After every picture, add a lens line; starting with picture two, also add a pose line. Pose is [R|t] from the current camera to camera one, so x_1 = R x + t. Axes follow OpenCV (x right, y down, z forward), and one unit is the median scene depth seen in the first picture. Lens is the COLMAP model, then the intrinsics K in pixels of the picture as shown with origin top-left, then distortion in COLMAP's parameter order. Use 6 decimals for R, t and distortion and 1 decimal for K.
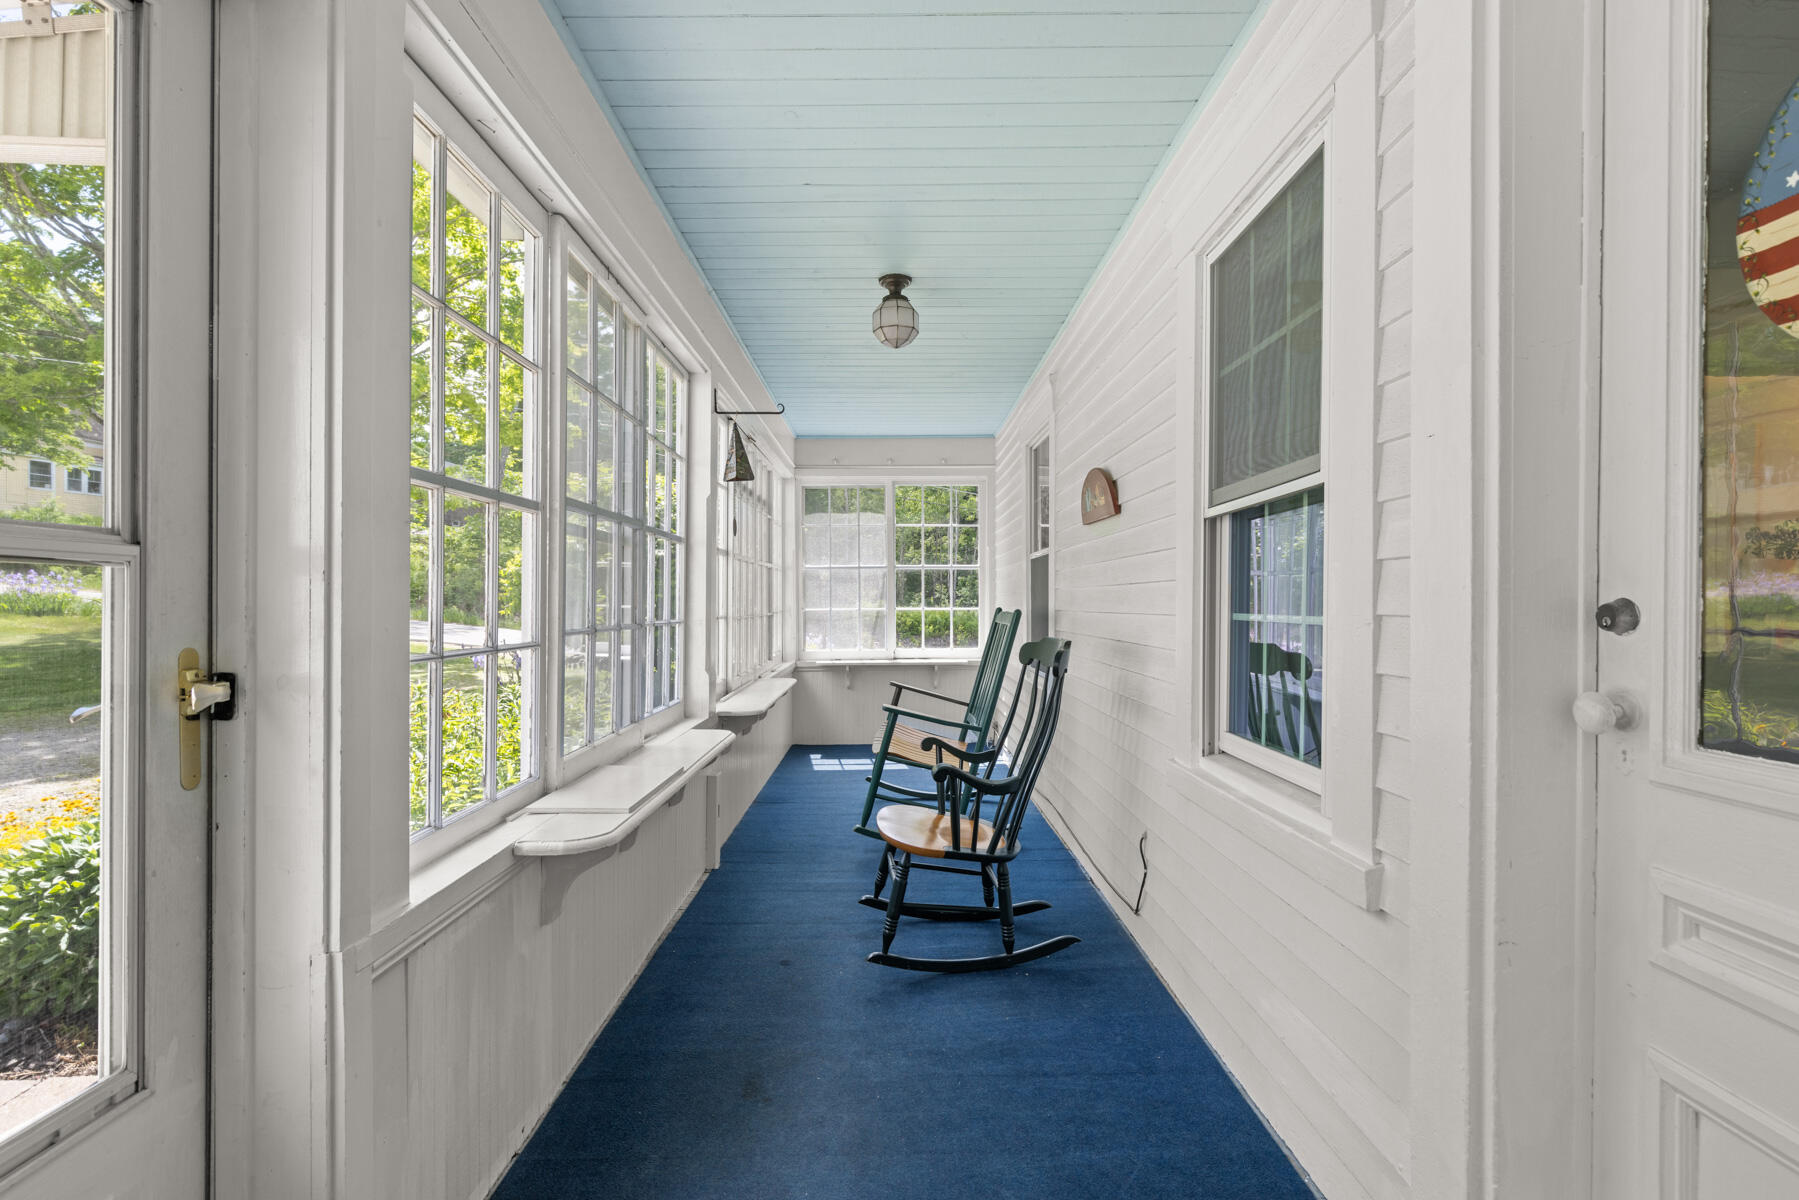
lens RADIAL K [[885.8, 0, 899.5], [0, 885.8, 600.0], [0, 0, 1]] dist [0.000182, 0.000002]
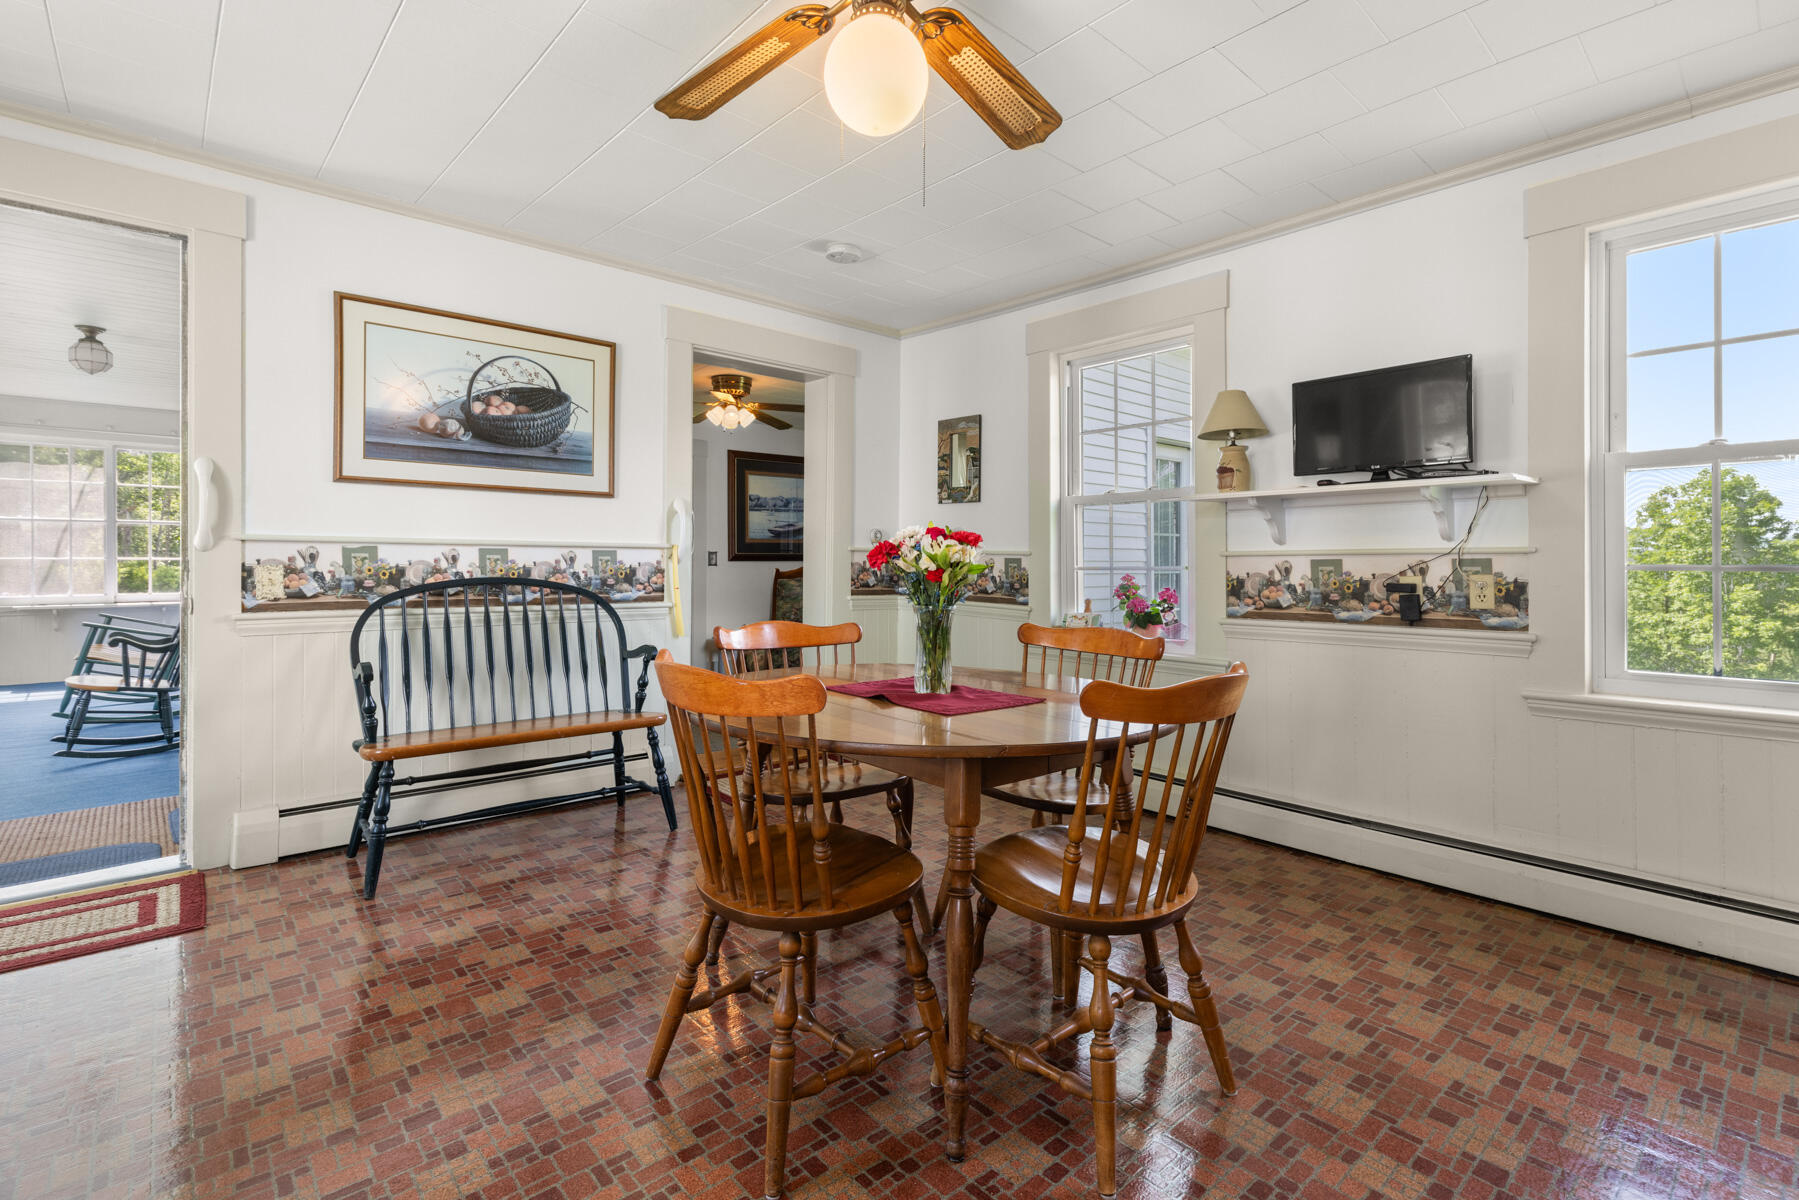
lens RADIAL K [[829.9, 0, 900.6], [0, 829.9, 557.4], [0, 0, 1]] dist [-0.000326, -0.000031]
pose [[0.749745, -0.000630, 0.661726, 0.091578], [0.001194, 0.999999, -0.000401, 0.019810], [-0.661725, 0.001091, 0.749746, -0.913084]]
